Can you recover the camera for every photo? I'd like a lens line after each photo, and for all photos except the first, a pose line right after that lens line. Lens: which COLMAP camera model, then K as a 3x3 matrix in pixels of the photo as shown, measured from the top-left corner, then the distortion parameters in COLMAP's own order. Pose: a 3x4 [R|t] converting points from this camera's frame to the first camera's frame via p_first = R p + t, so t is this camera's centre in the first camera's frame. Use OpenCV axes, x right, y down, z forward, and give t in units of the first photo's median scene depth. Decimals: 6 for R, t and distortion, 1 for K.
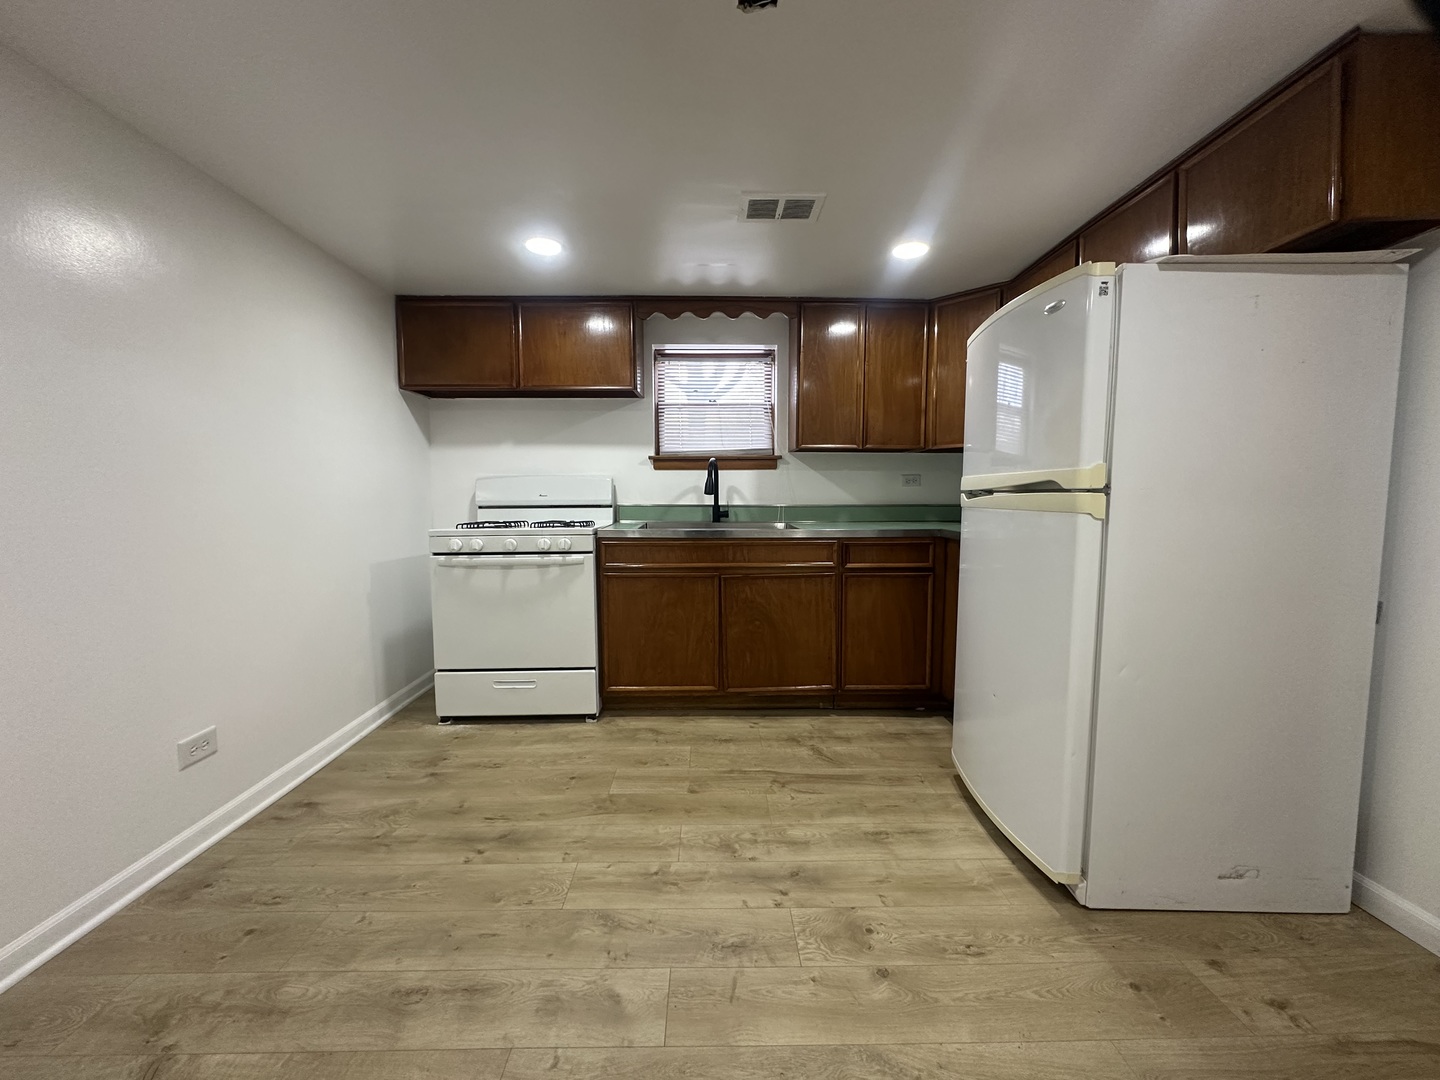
lens RADIAL K [[571.8, 0, 720.0], [0, 571.8, 540.0], [0, 0, 1]] dist [-0.001608, 0.000604]
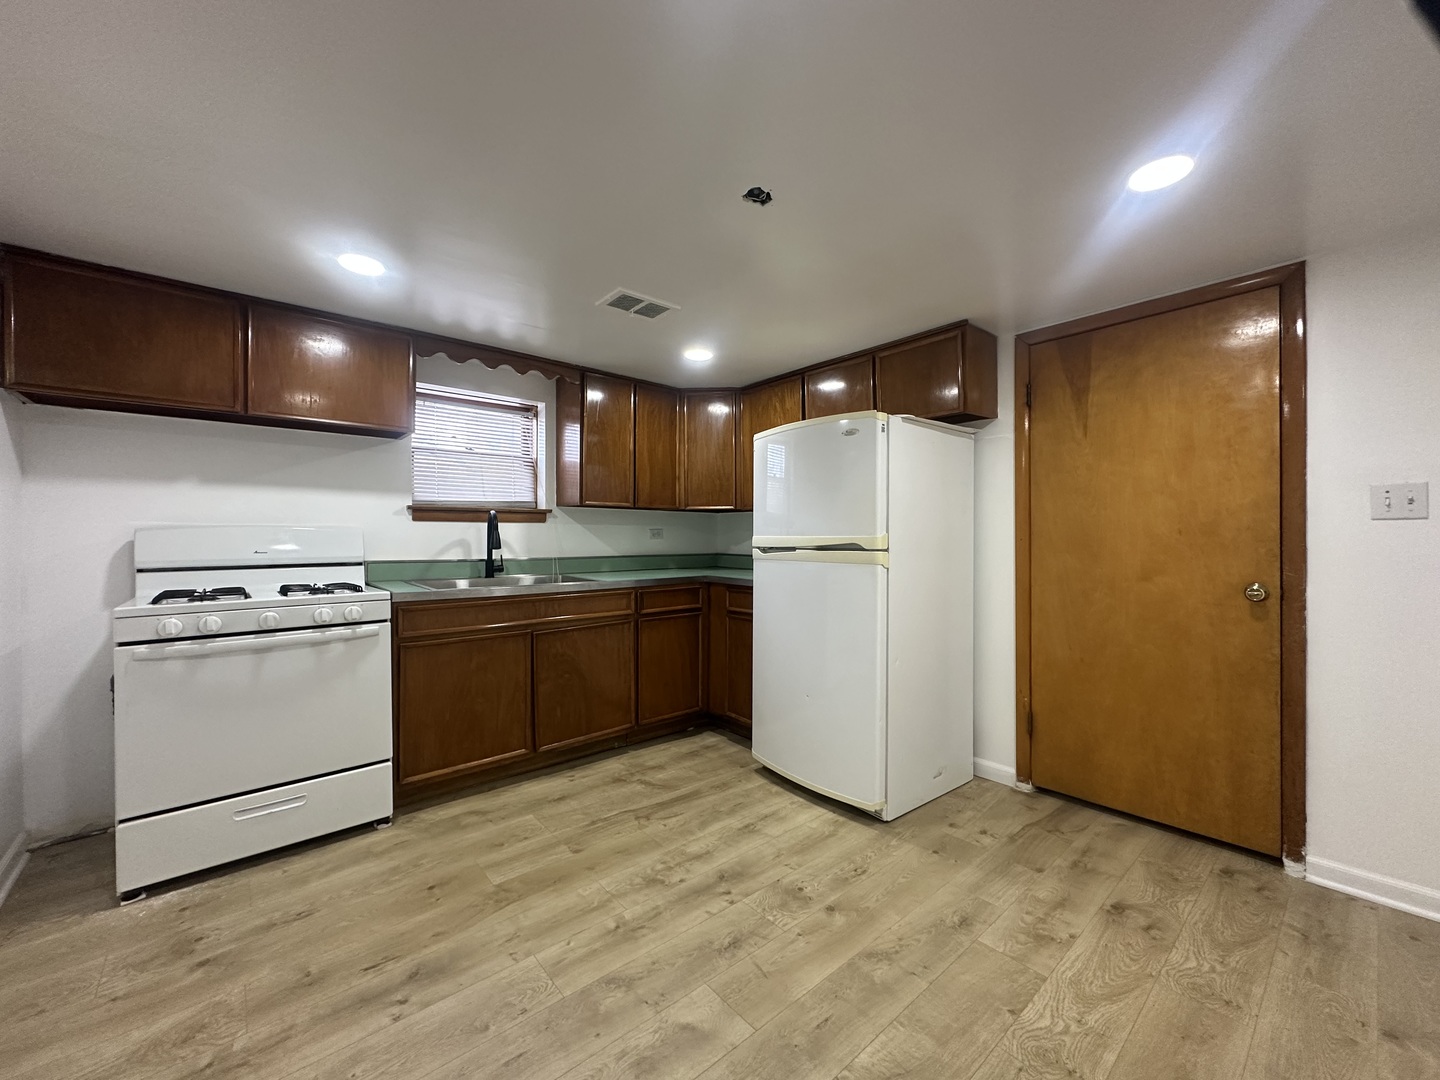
lens RADIAL K [[571.8, 0, 720.0], [0, 571.8, 540.0], [0, 0, 1]] dist [-0.001608, 0.000604]
pose [[0.771542, -0.002323, 0.636174, -0.413214], [0.049445, 0.997187, -0.056326, -0.027209], [-0.634253, 0.074913, 0.769487, 0.030513]]
